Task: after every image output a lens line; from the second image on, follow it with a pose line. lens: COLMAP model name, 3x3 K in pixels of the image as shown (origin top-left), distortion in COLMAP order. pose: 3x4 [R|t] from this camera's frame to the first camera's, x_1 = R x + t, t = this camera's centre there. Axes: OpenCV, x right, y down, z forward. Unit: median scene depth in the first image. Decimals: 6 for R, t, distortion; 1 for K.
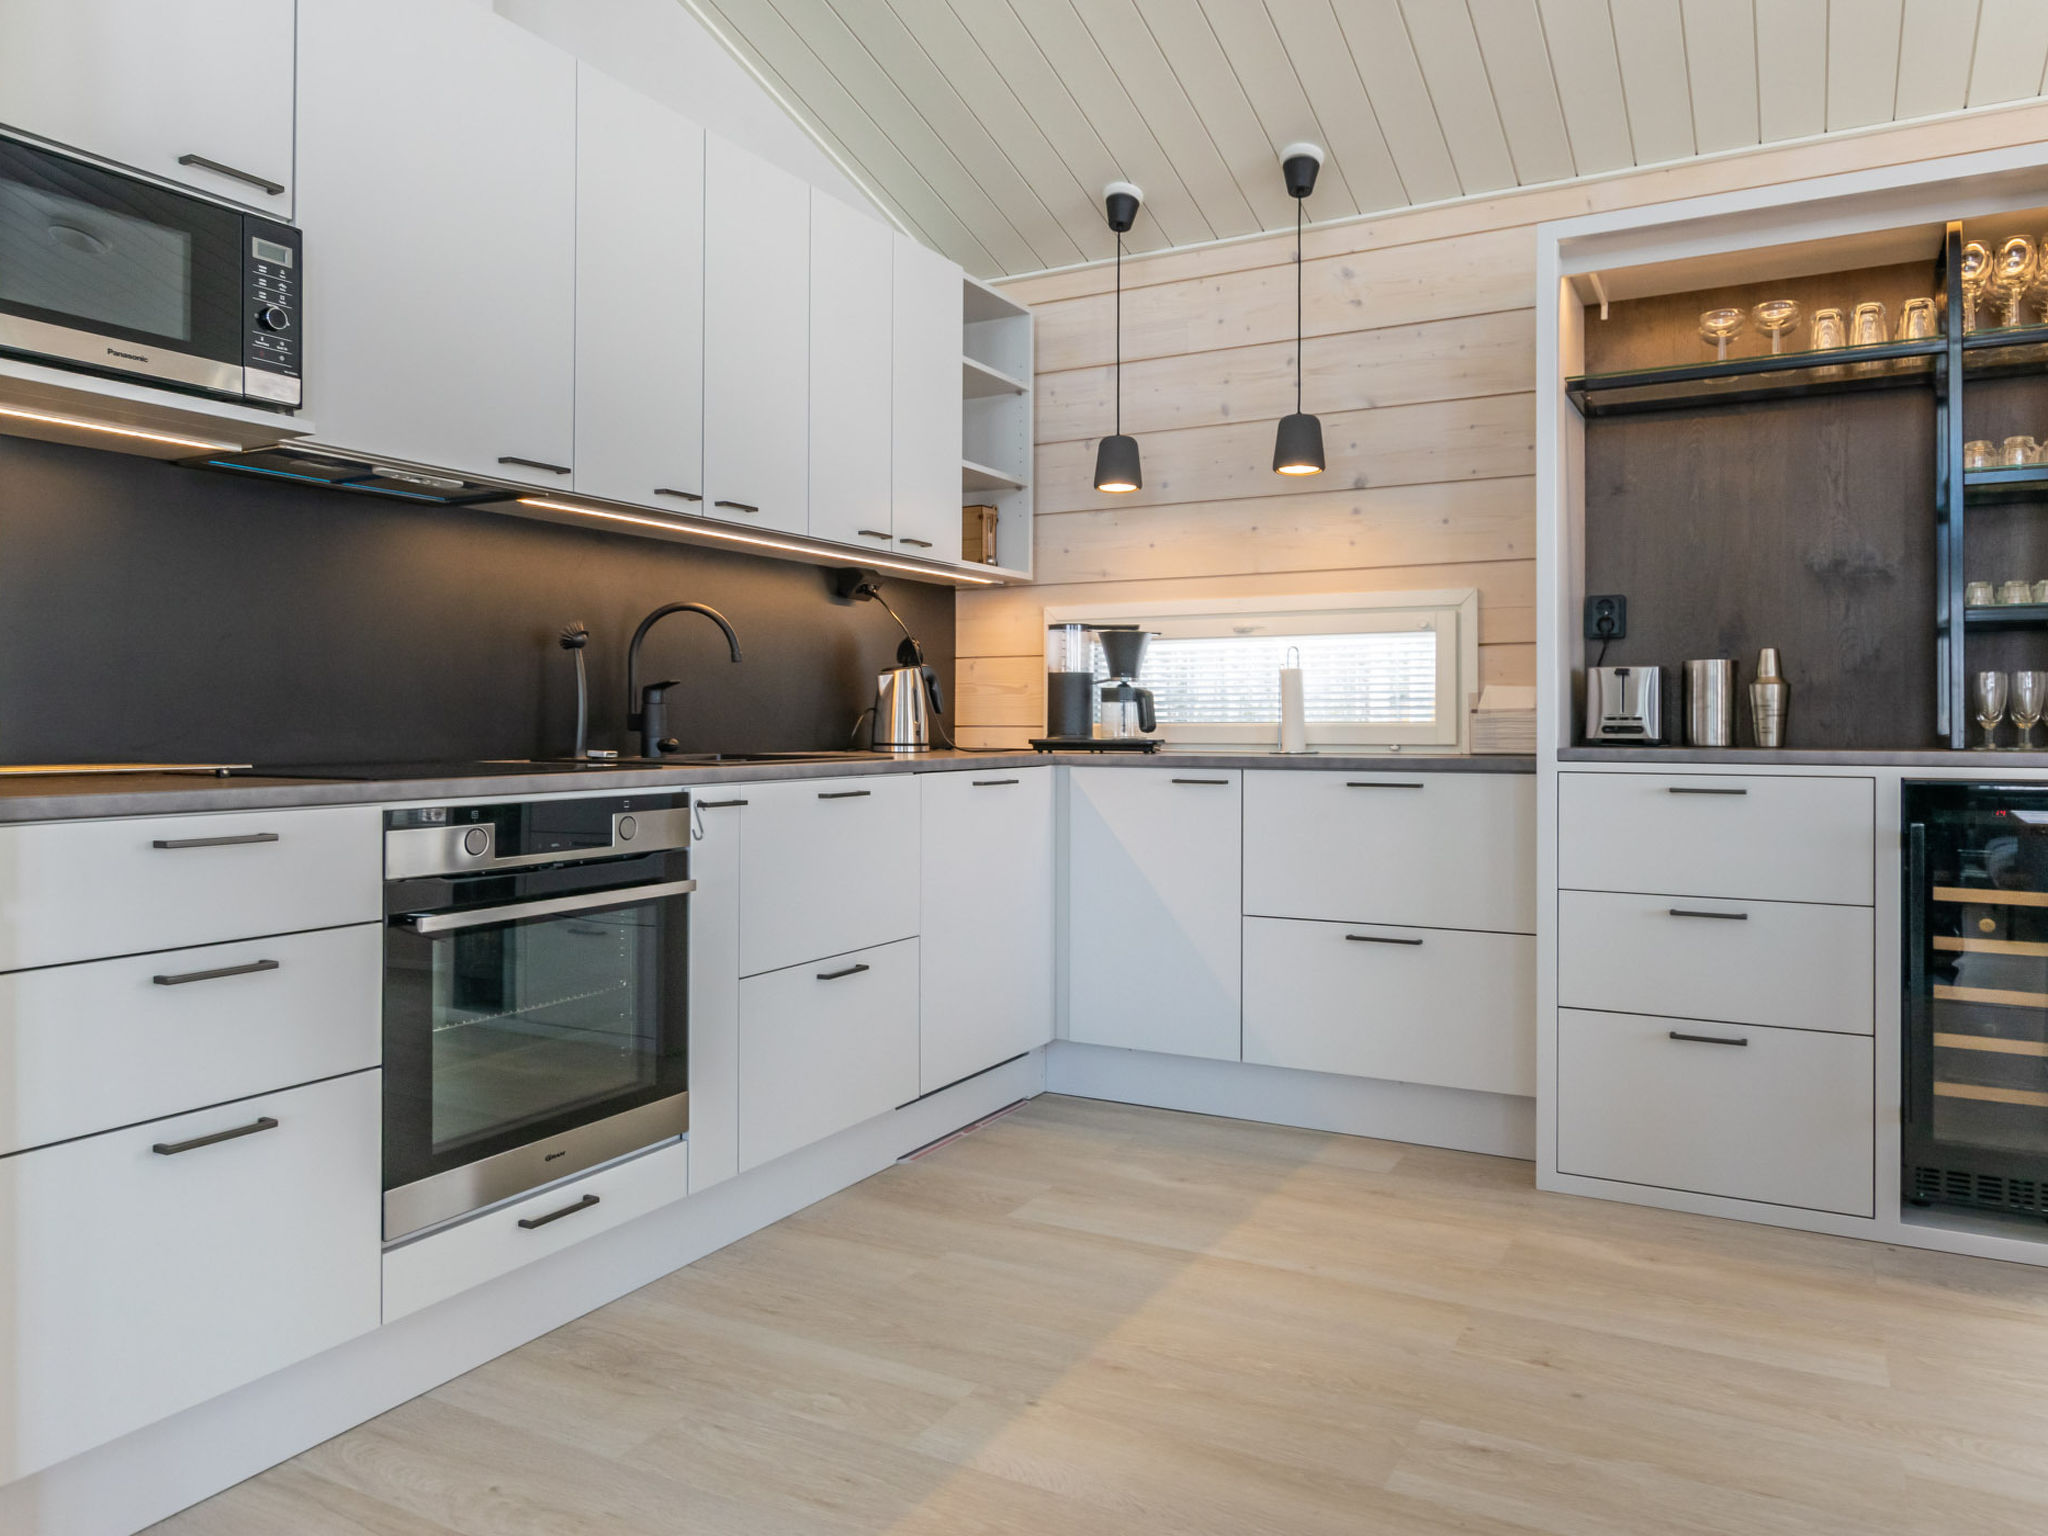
lens RADIAL K [[1411.7, 0, 1030.6], [0, 1411.7, 717.8], [0, 0, 1]] dist [-0.006423, -0.002029]
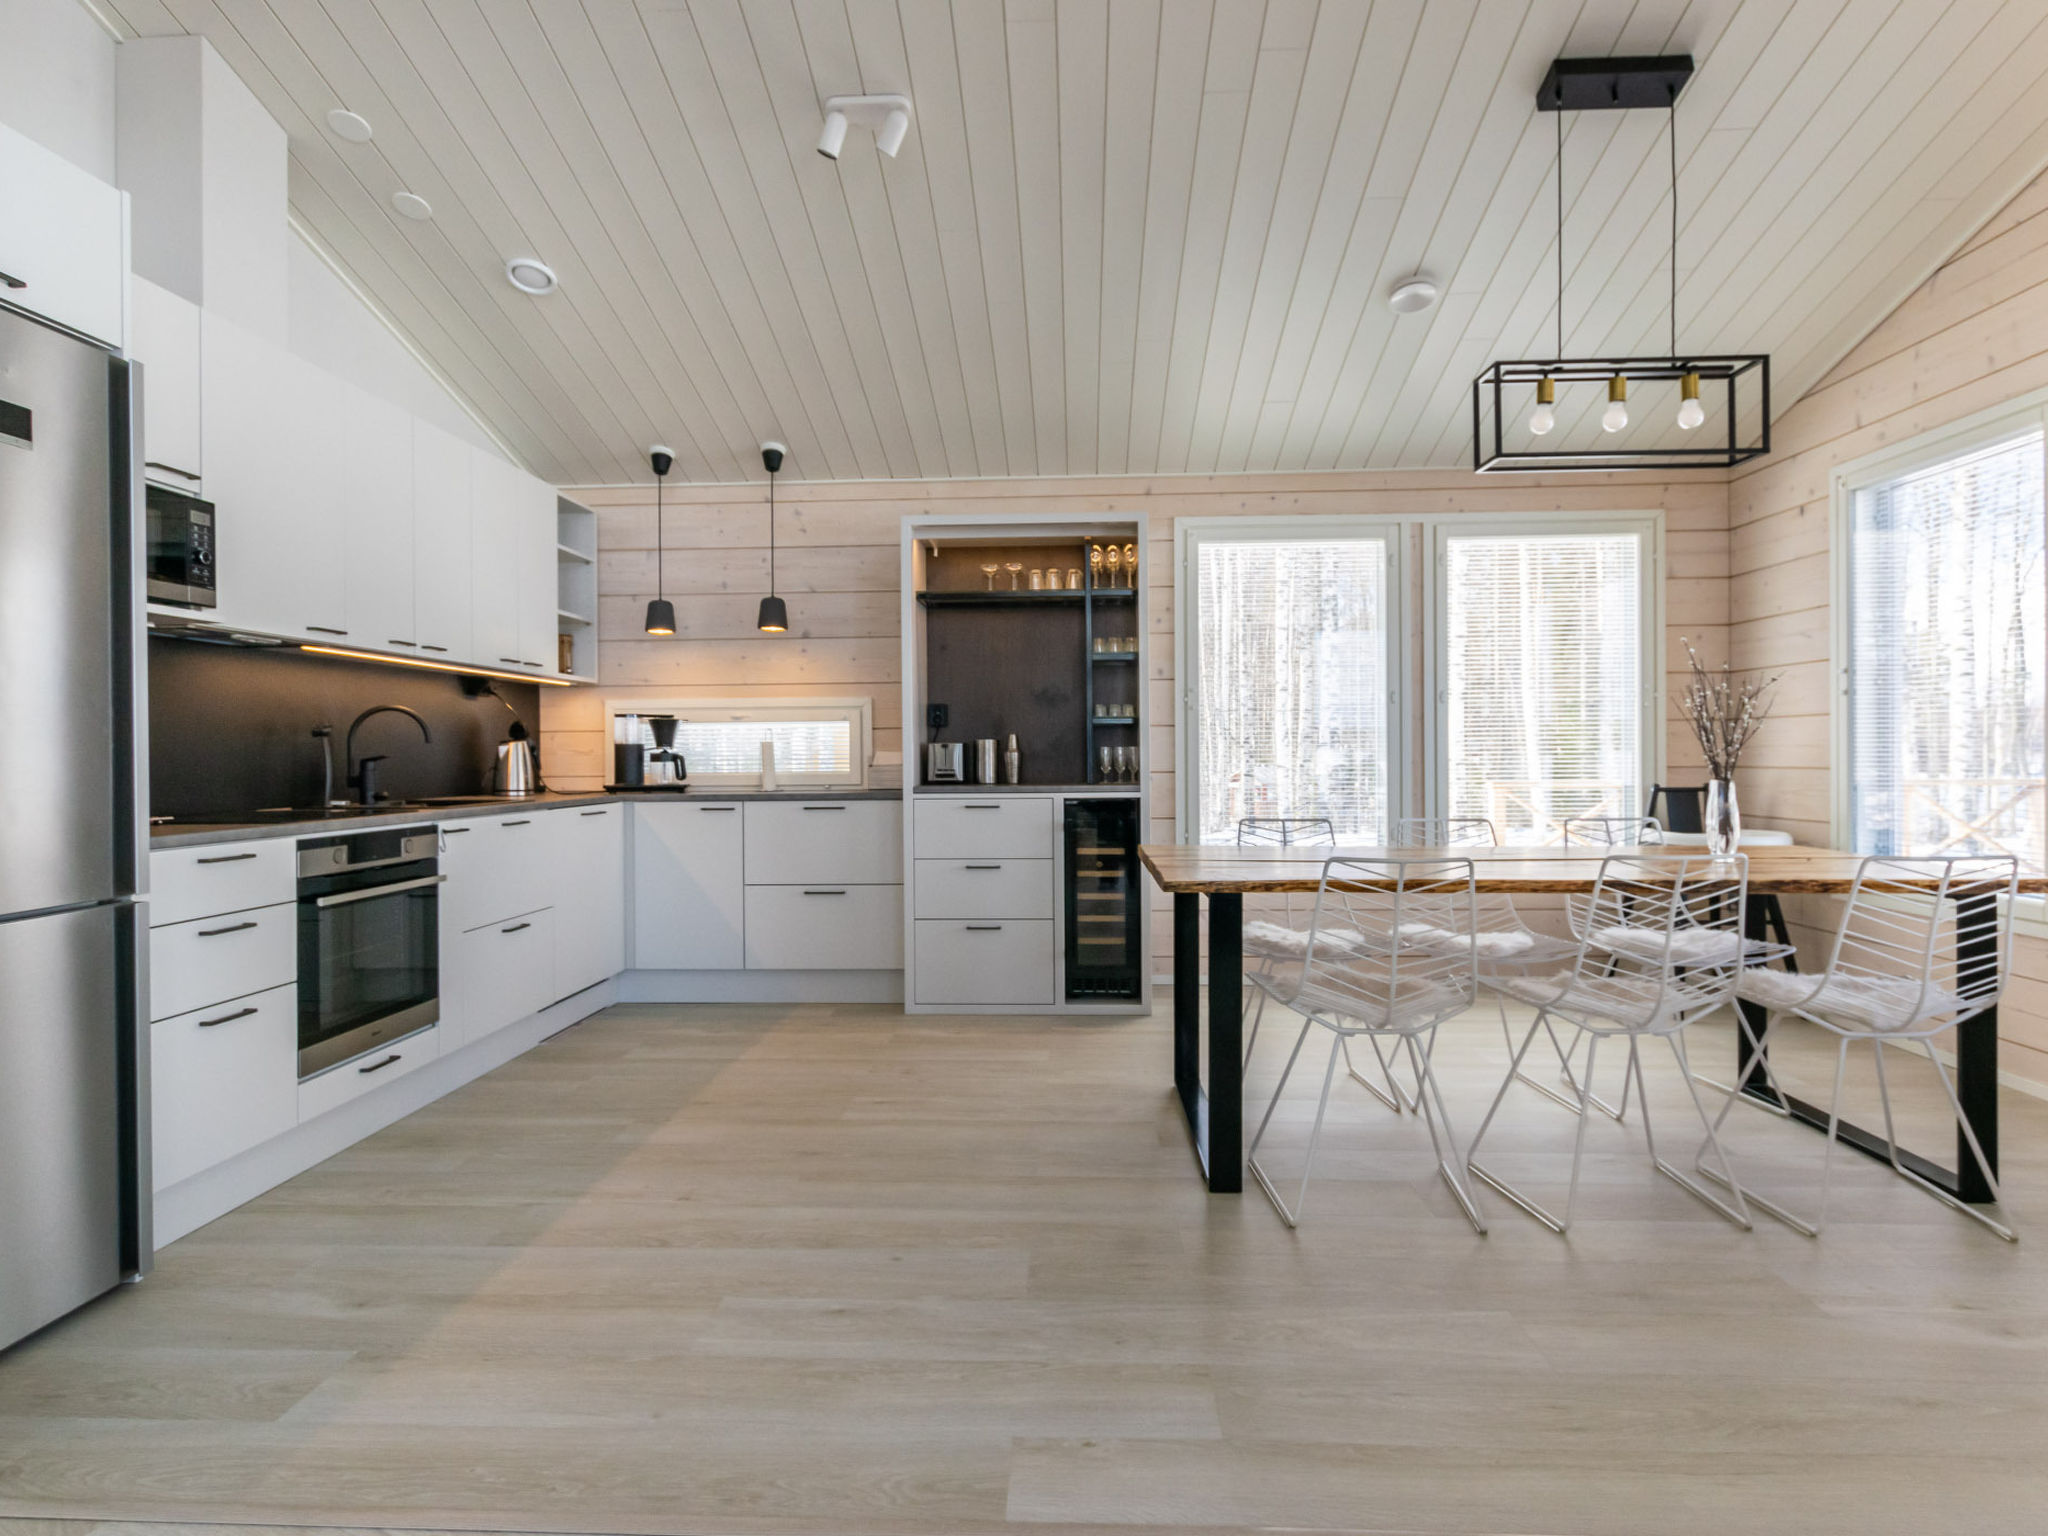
lens RADIAL K [[1115.9, 0, 1024.0], [0, 1115.9, 768.0], [0, 0, 1]] dist [-0.001683, -0.000427]
pose [[0.901077, -0.013551, 0.433447, -0.140602], [0.007563, 0.999851, 0.015535, -0.024604], [-0.433593, -0.010720, 0.901045, -0.409717]]
